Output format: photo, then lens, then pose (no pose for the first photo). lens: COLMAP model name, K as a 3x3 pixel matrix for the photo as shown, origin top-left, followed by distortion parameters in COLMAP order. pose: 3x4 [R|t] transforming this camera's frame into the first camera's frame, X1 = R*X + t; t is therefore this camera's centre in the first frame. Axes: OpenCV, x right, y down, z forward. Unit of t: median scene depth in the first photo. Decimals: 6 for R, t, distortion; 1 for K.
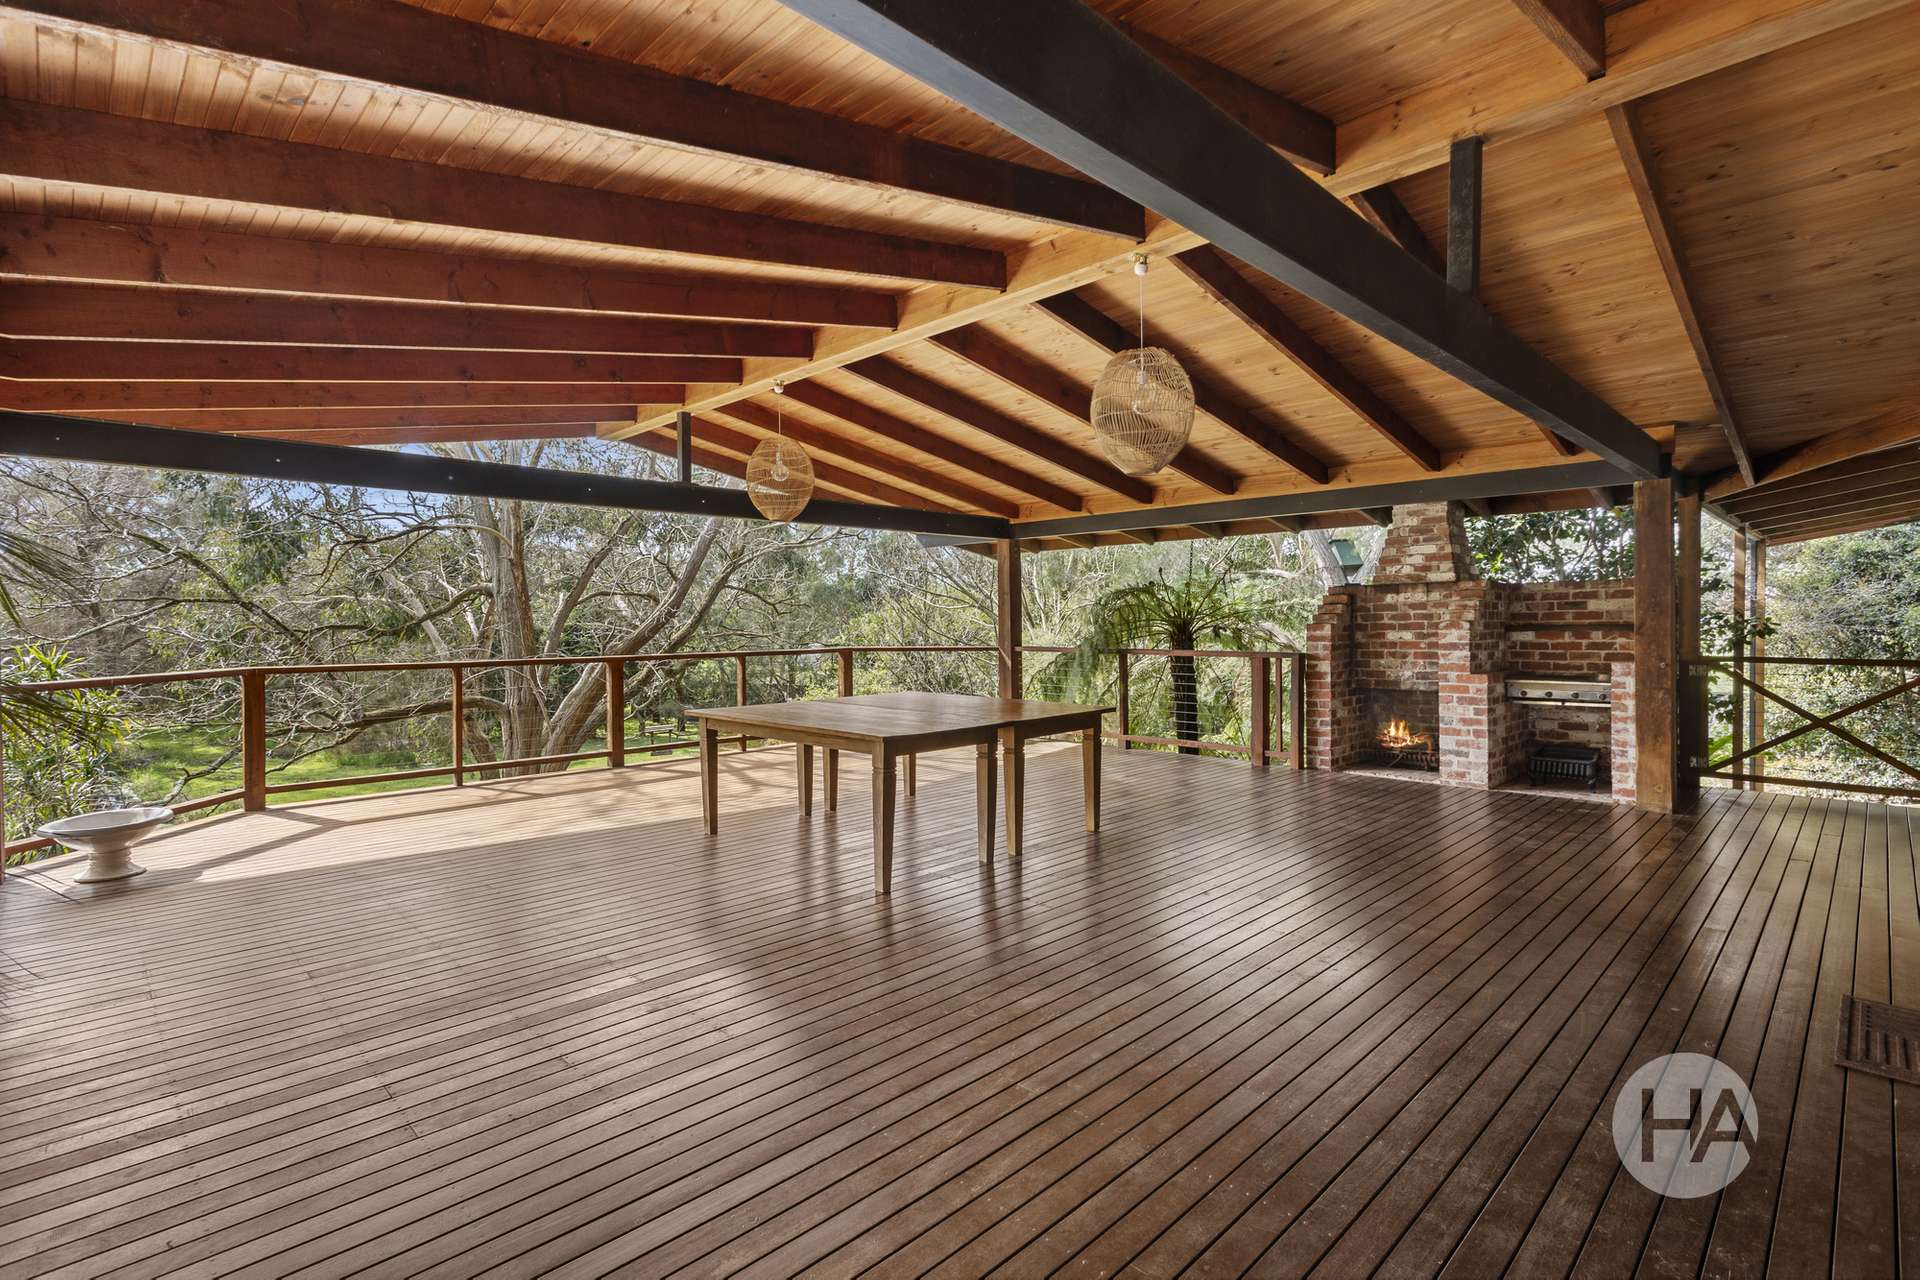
lens RADIAL K [[918.0, 0, 969.2], [0, 918.0, 641.9], [0, 0, 1]] dist [0.003061, -0.000218]
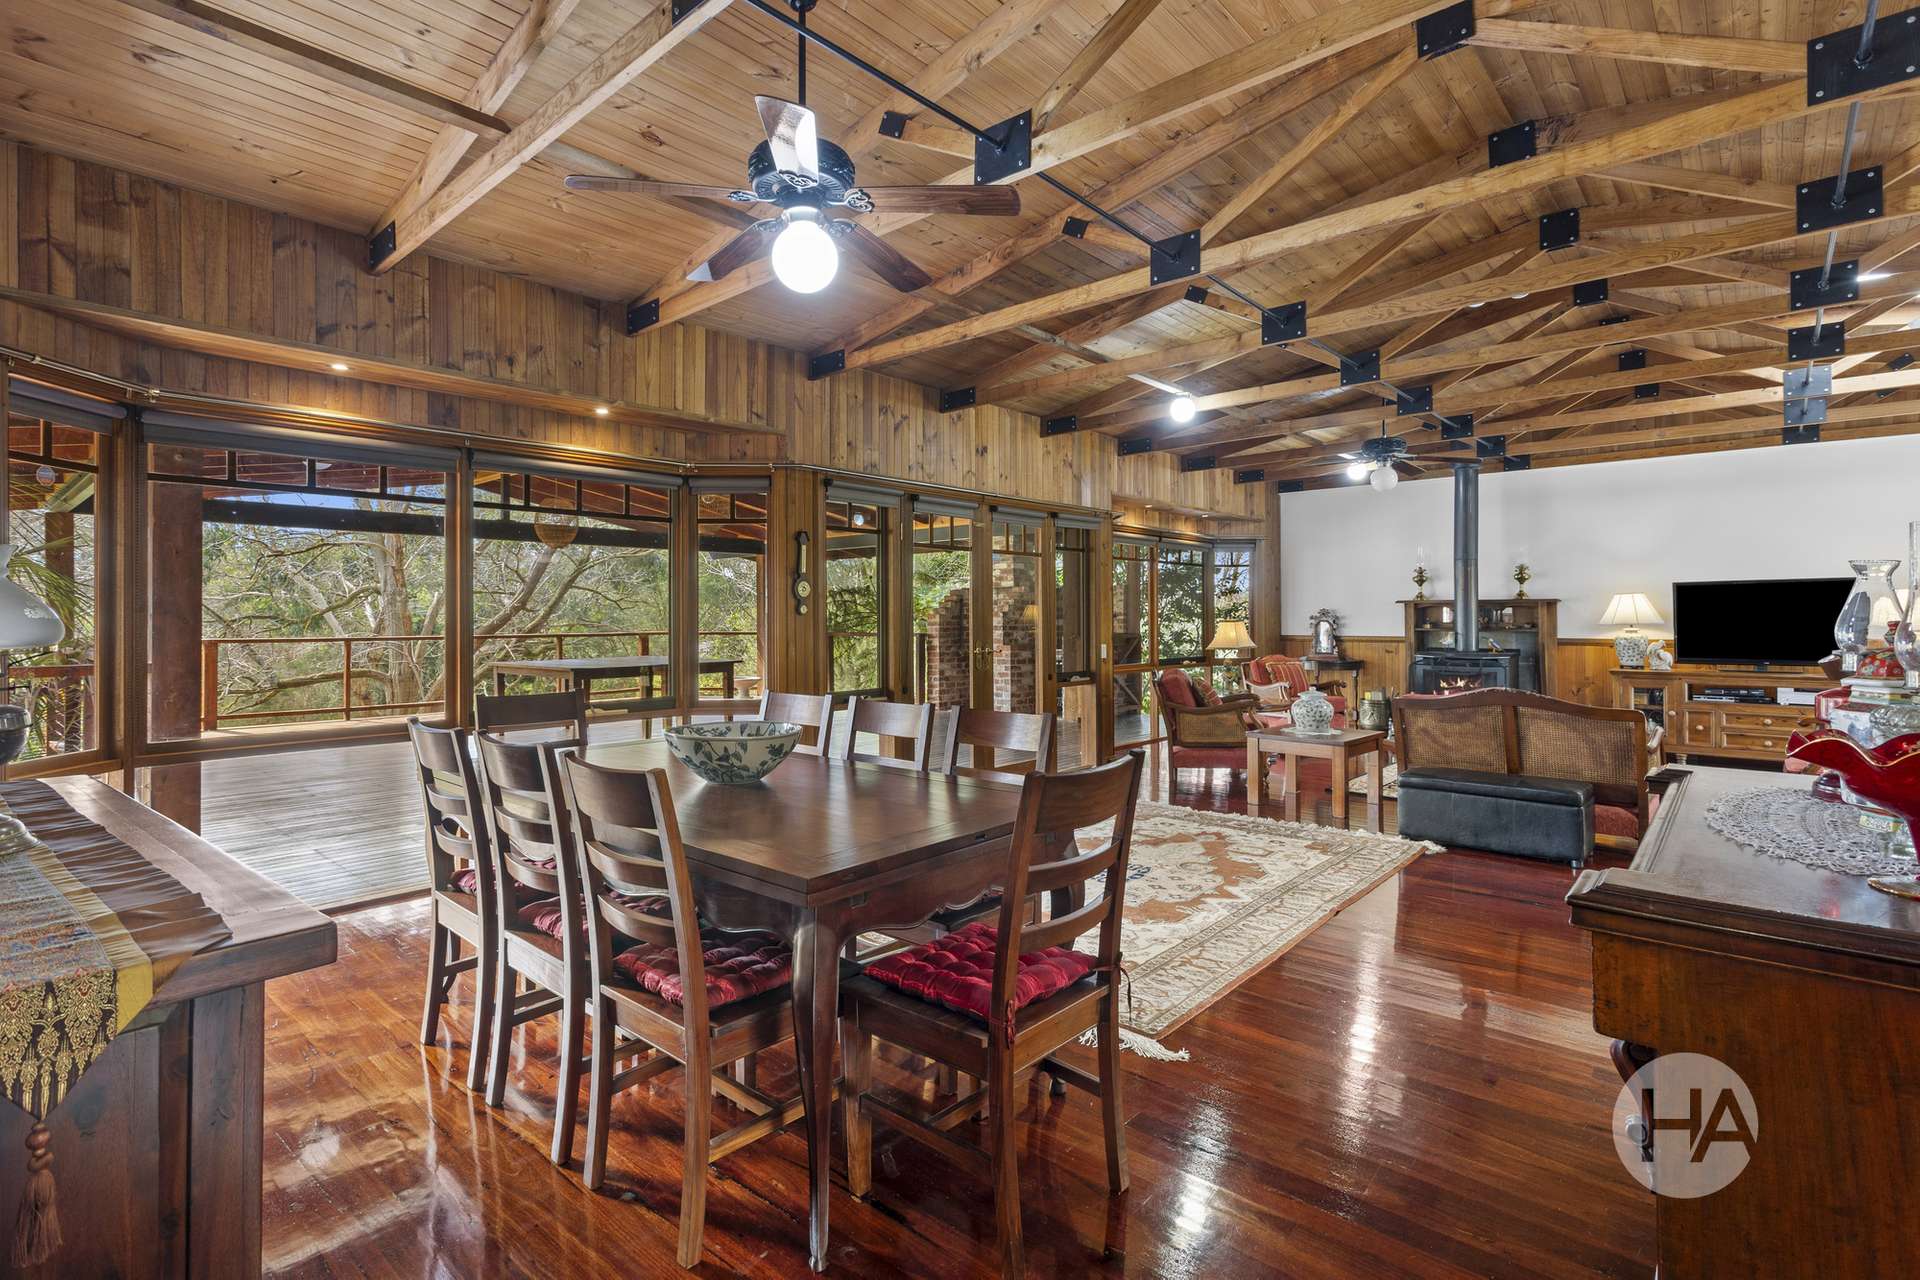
lens RADIAL K [[918.0, 0, 951.1], [0, 918.0, 625.5], [0, 0, 1]] dist [0.003061, -0.000218]
pose [[0.998159, 0.001864, 0.060625, 0.230466], [-0.001014, 0.999901, -0.014039, 0.014967], [-0.060645, 0.013952, 0.998062, -0.383040]]
